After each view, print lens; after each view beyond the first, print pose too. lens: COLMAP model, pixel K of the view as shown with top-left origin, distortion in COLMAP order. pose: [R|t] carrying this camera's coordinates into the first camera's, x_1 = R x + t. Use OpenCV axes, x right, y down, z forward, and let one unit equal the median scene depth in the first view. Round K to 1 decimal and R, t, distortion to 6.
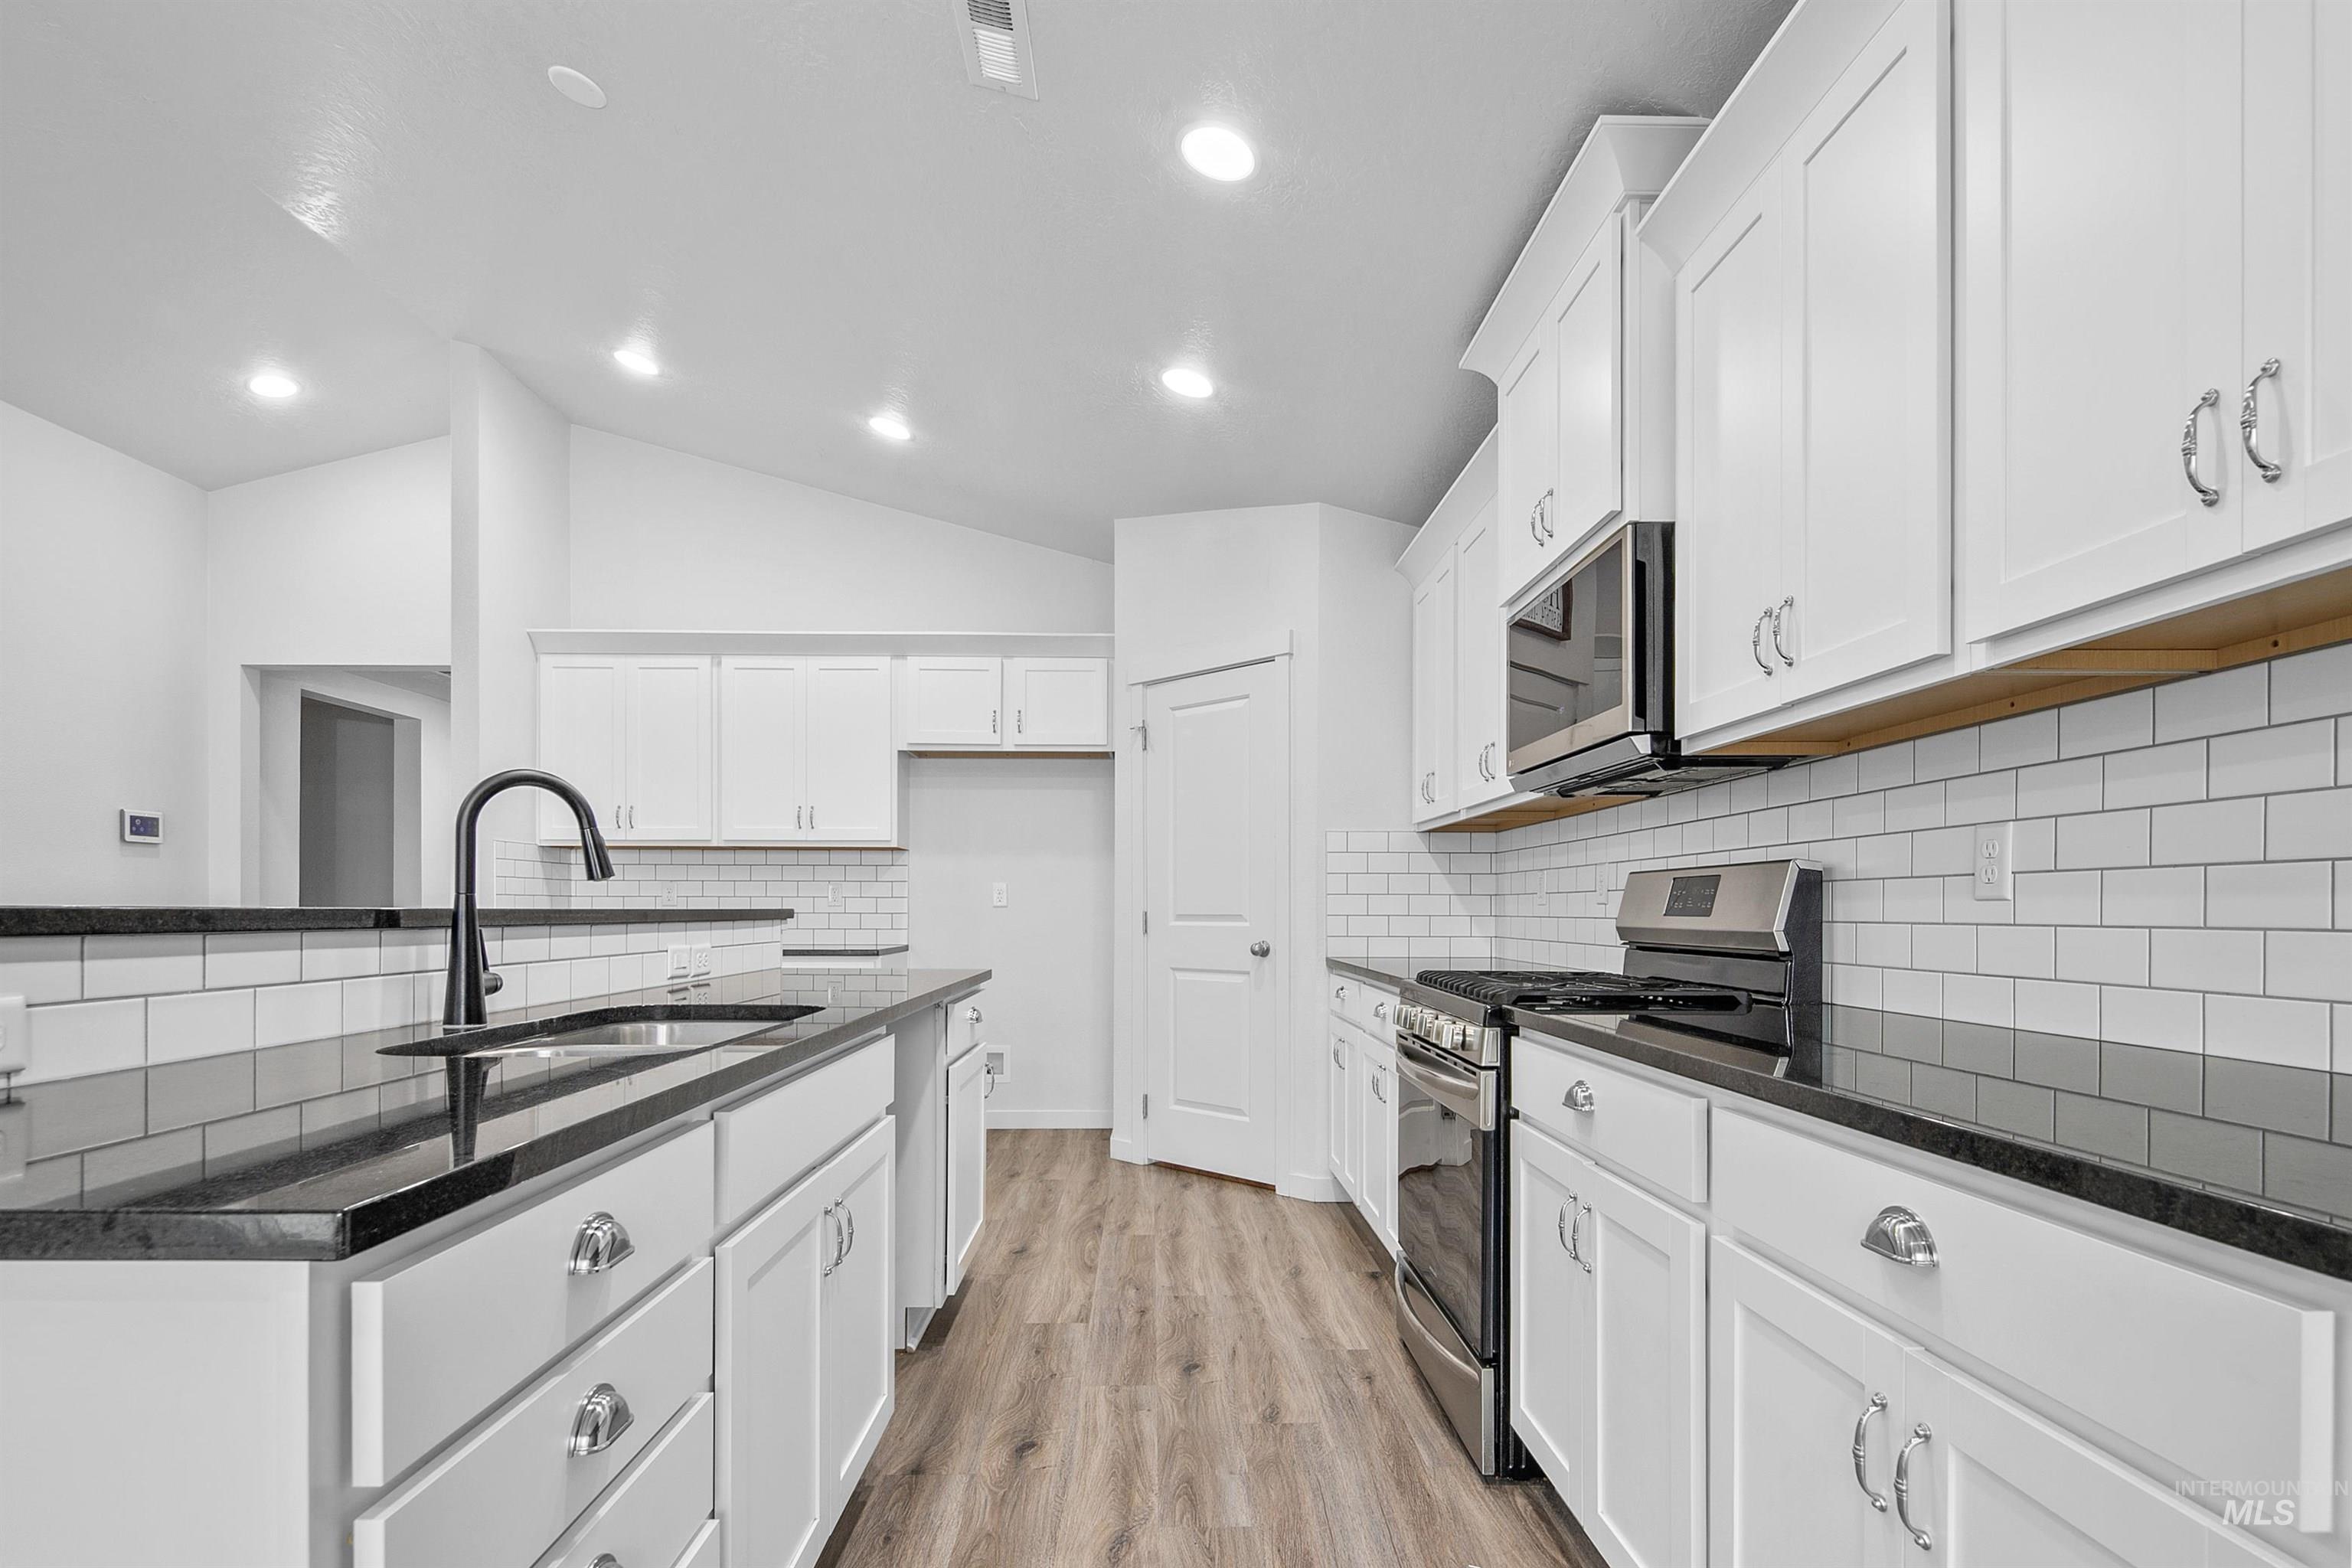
lens RADIAL K [[1140.6, 0, 1181.0], [0, 1140.6, 914.8], [0, 0, 1]] dist [0.003803, -0.003894]
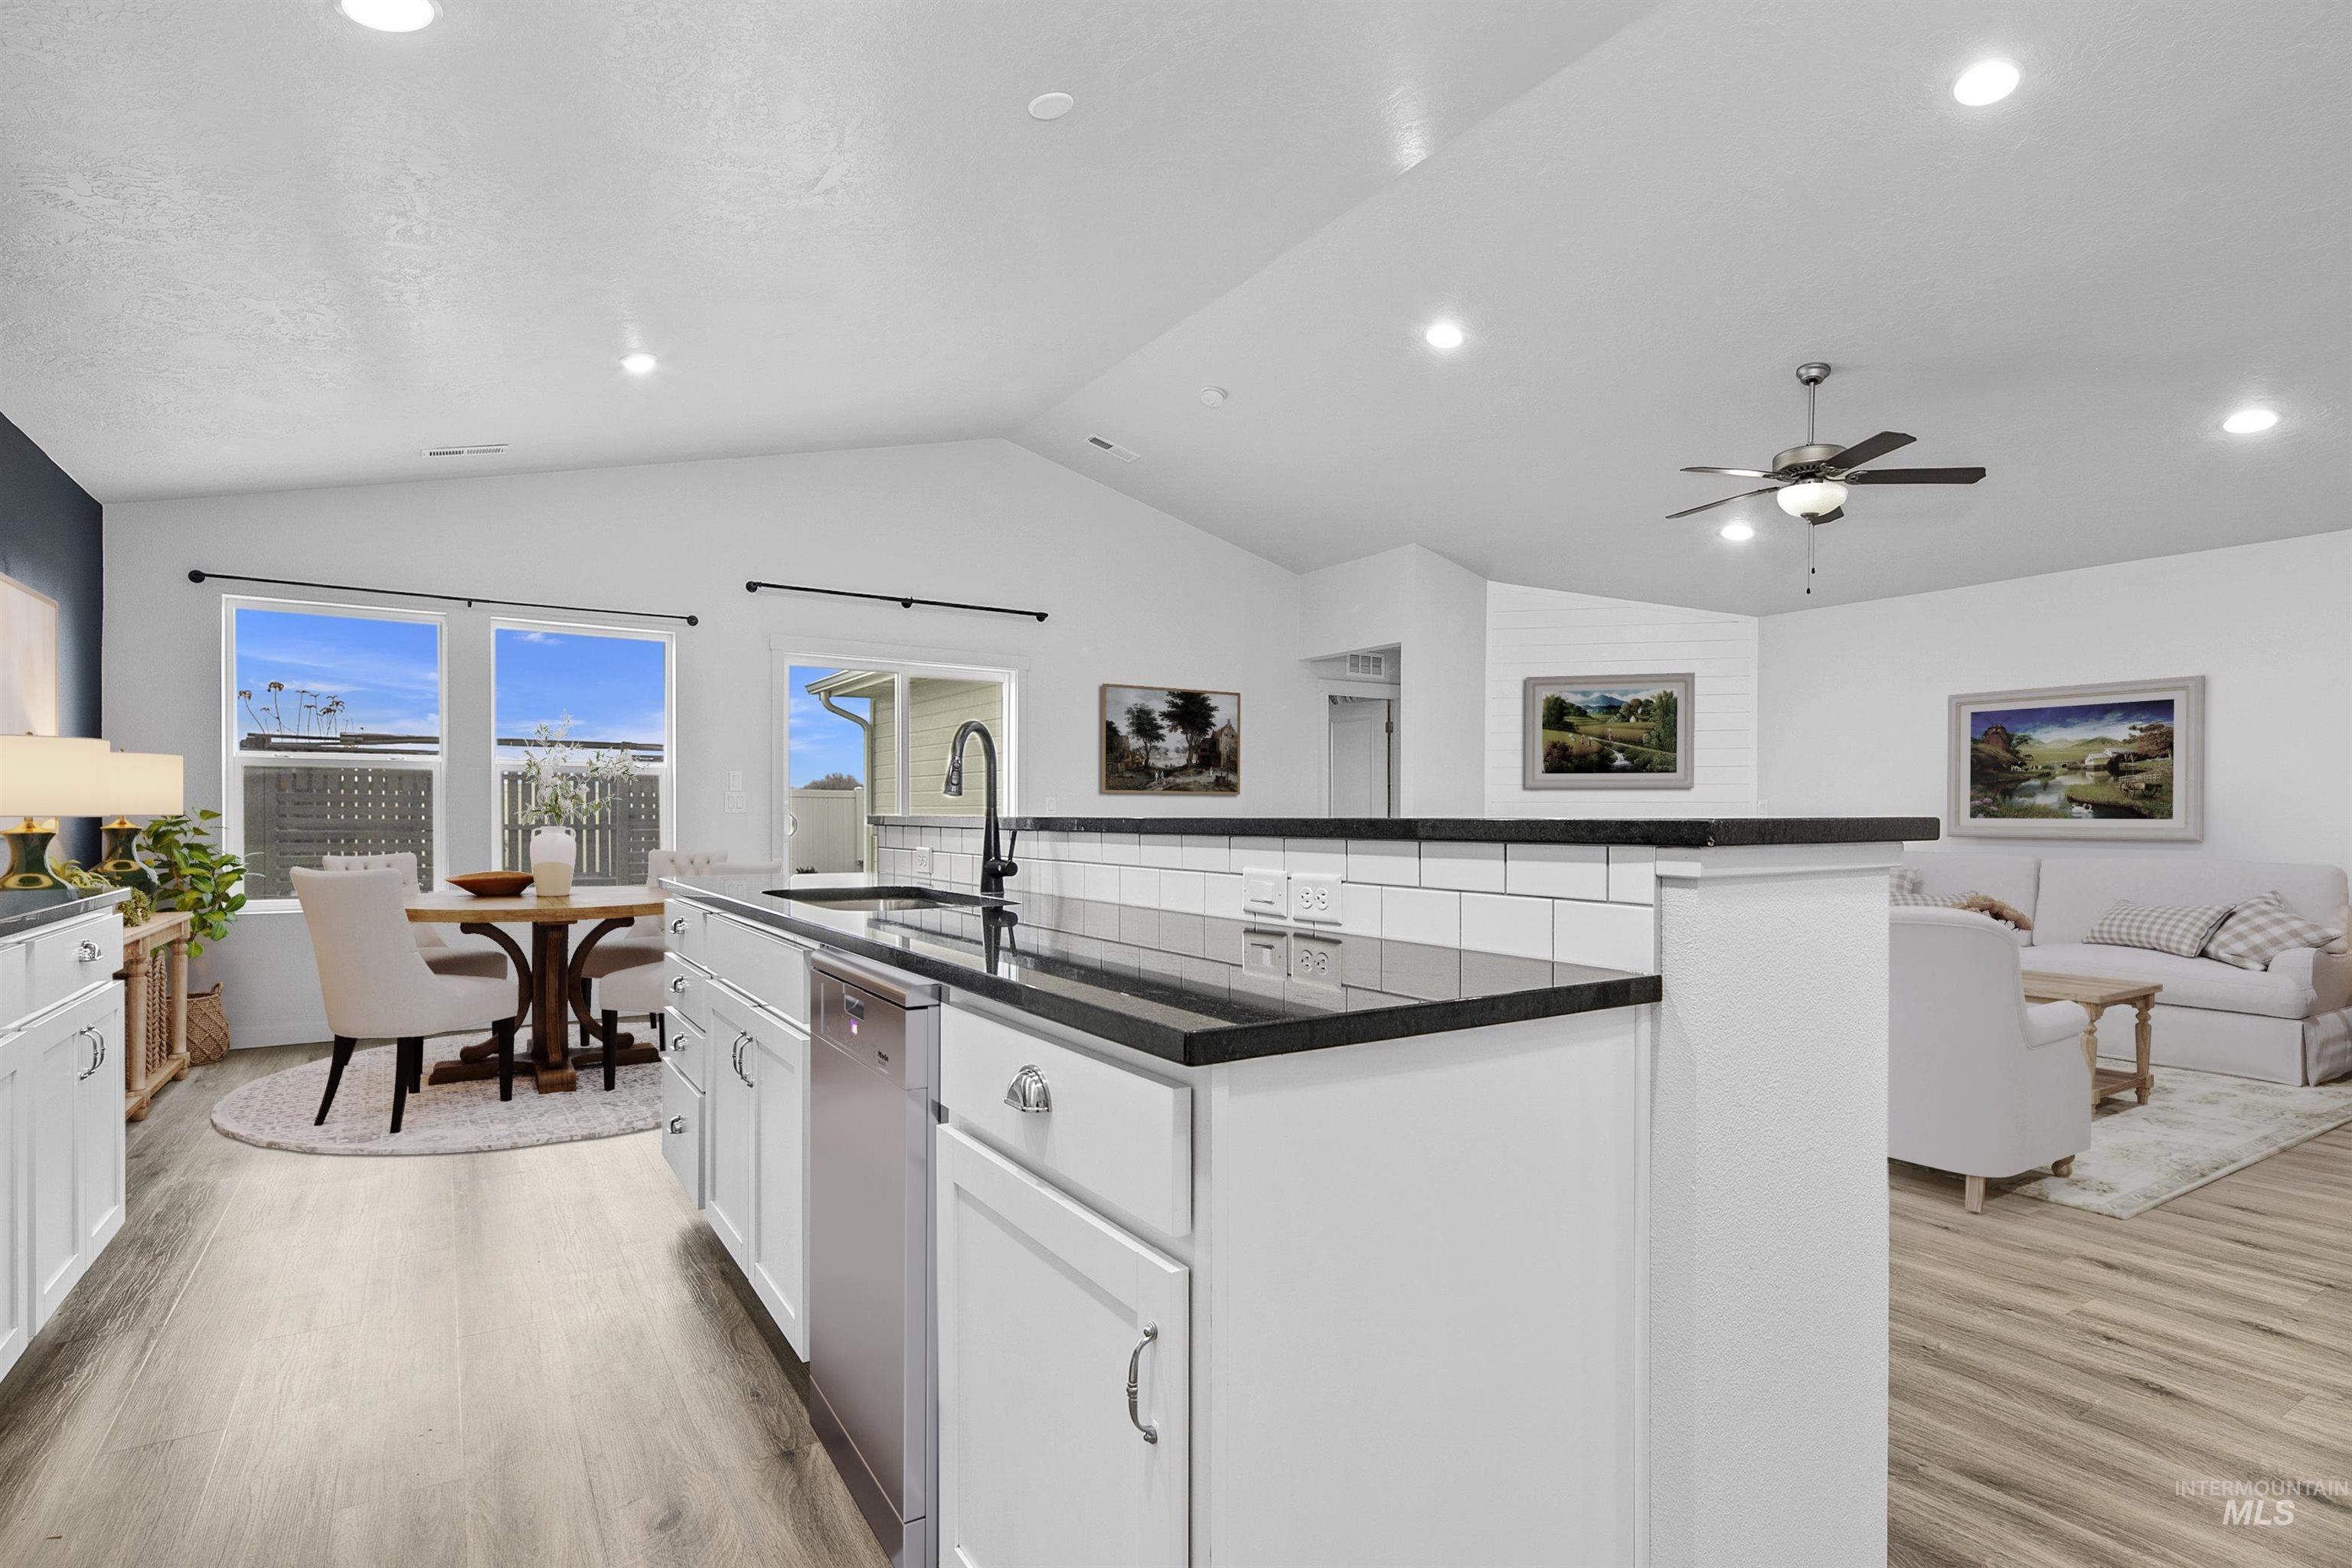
lens RADIAL K [[1140.6, 0, 1166.9], [0, 1140.6, 760.7], [0, 0, 1]] dist [0.003803, -0.003894]
pose [[-0.848831, -0.021894, -0.528210, -0.001367], [-0.000861, 0.999198, -0.040032, -0.009504], [0.528663, -0.033526, -0.848169, 1.078067]]
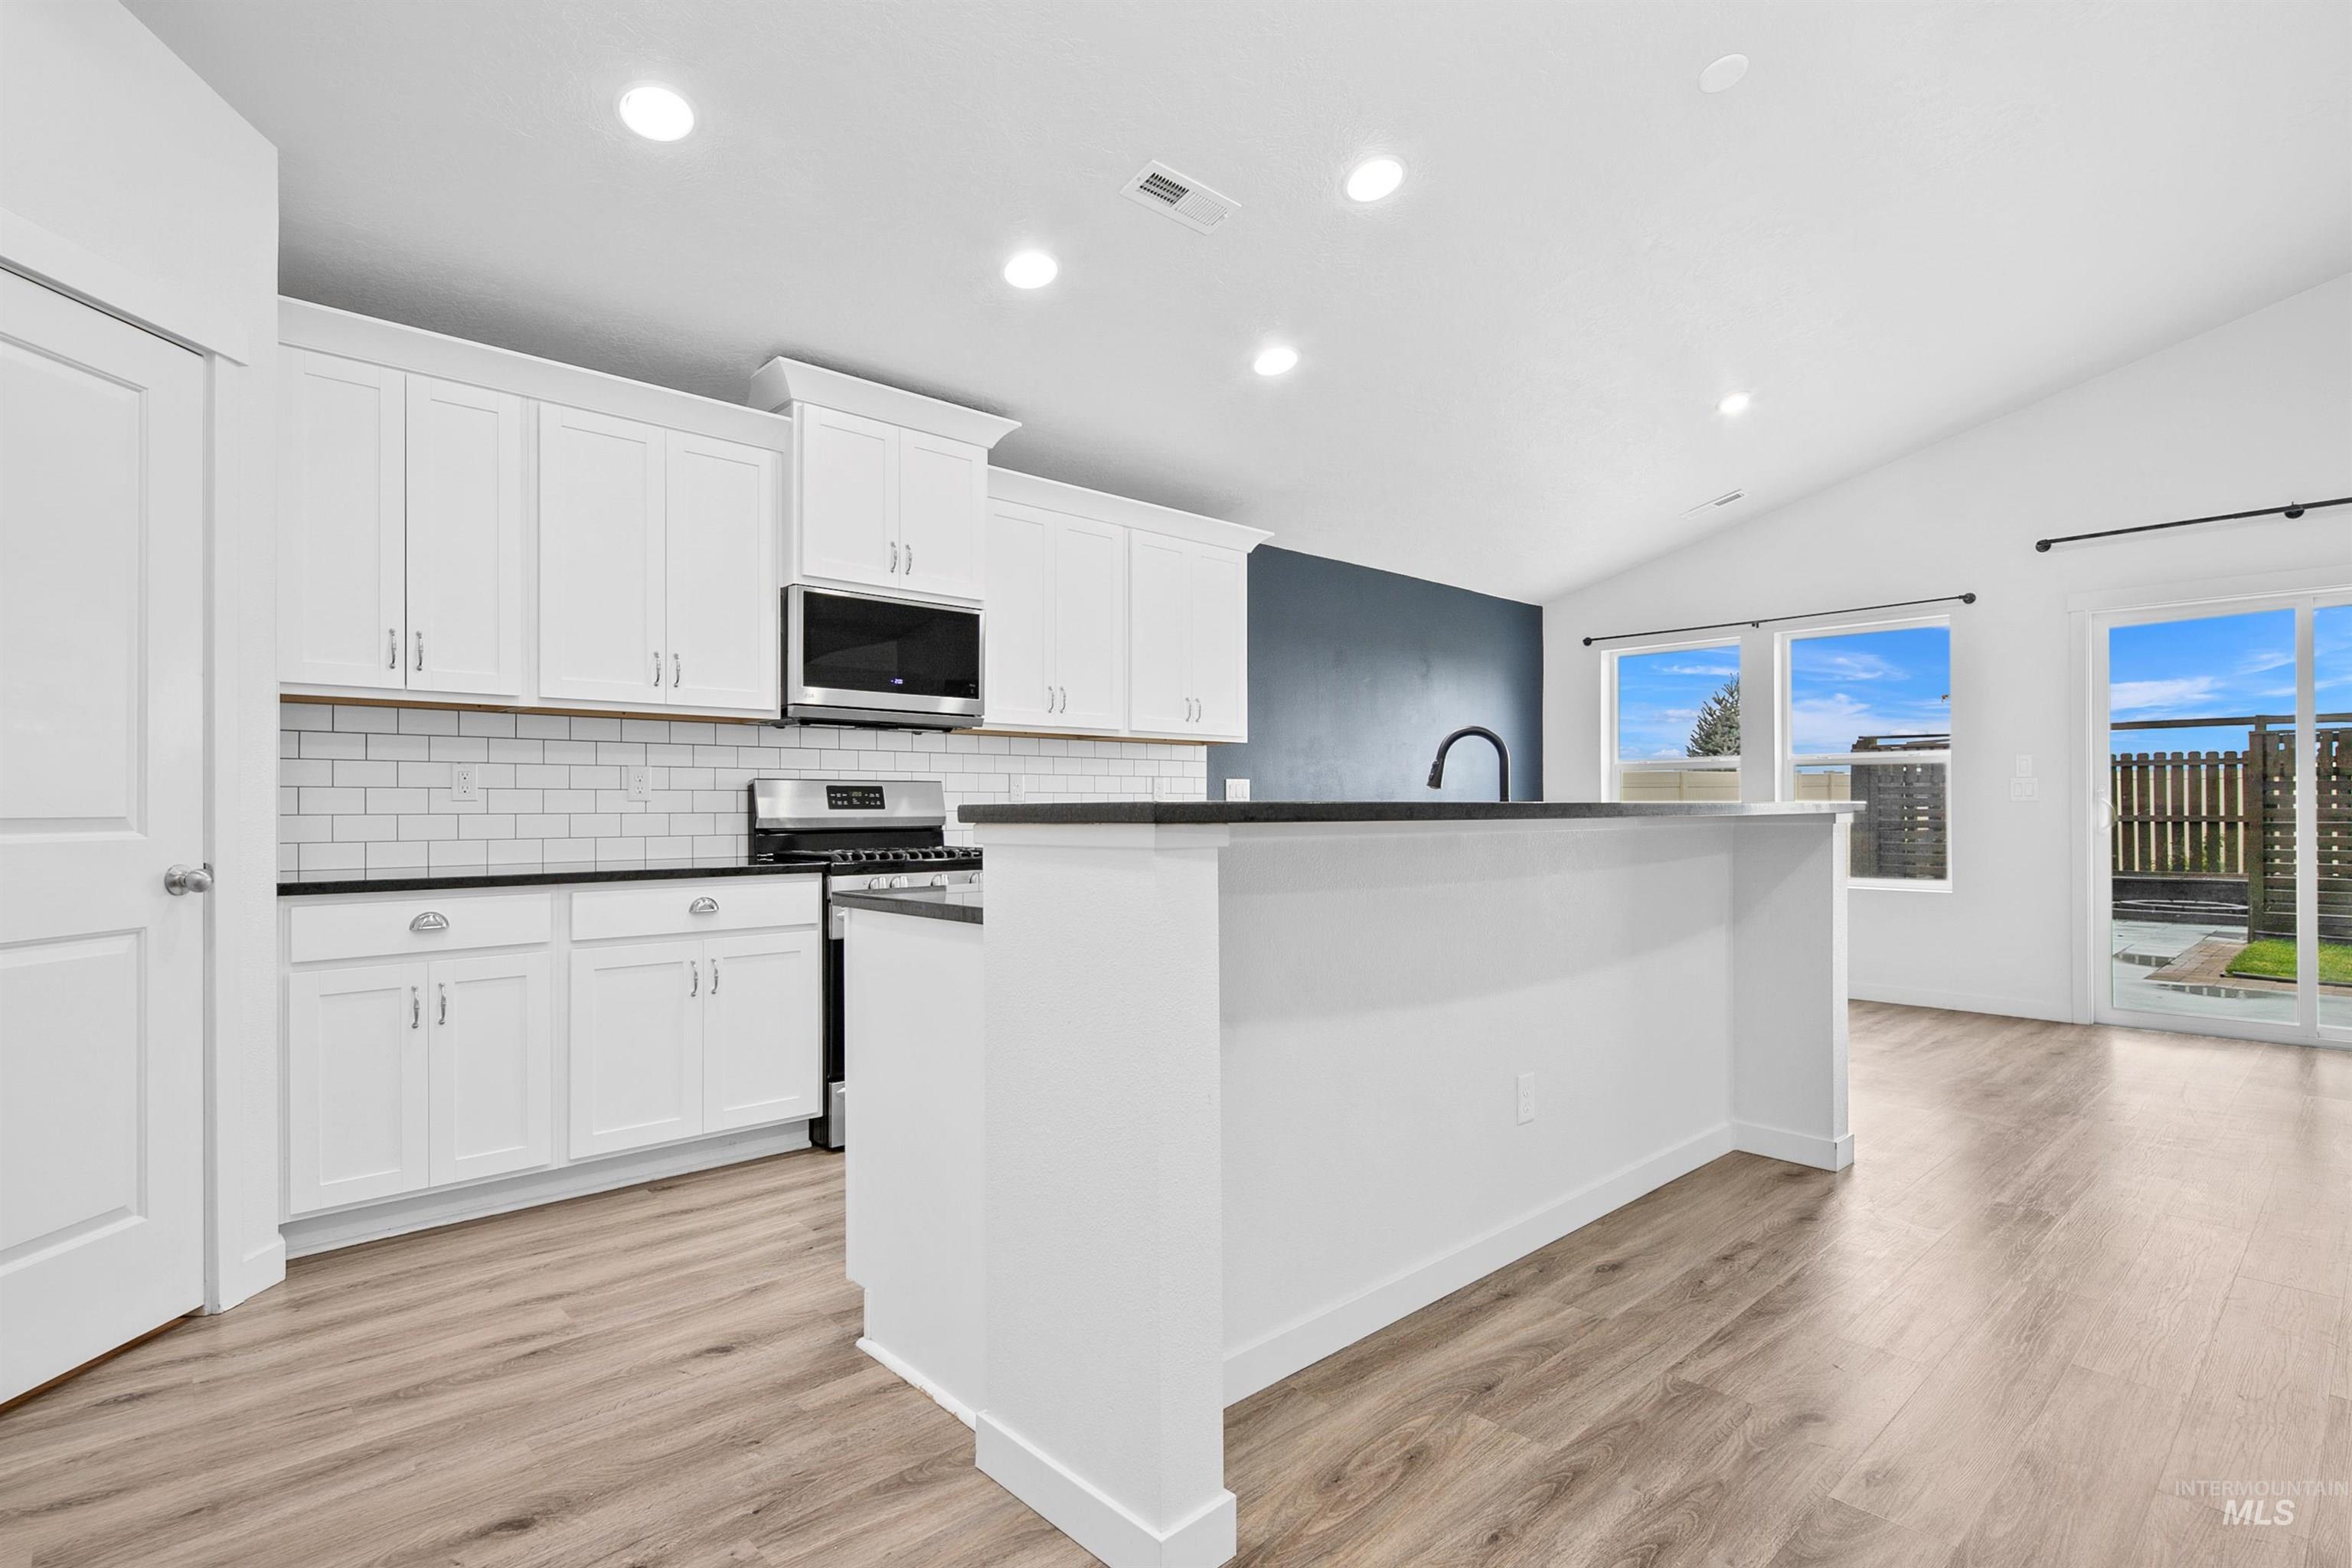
lens RADIAL K [[1140.6, 0, 1173.8], [0, 1140.6, 797.4], [0, 0, 1]] dist [0.003803, -0.003894]
pose [[-0.661155, 0.001128, 0.750249, -0.728747], [-0.000088, 0.999999, -0.001582, -0.009410], [-0.750249, -0.001112, -0.661154, 1.145309]]
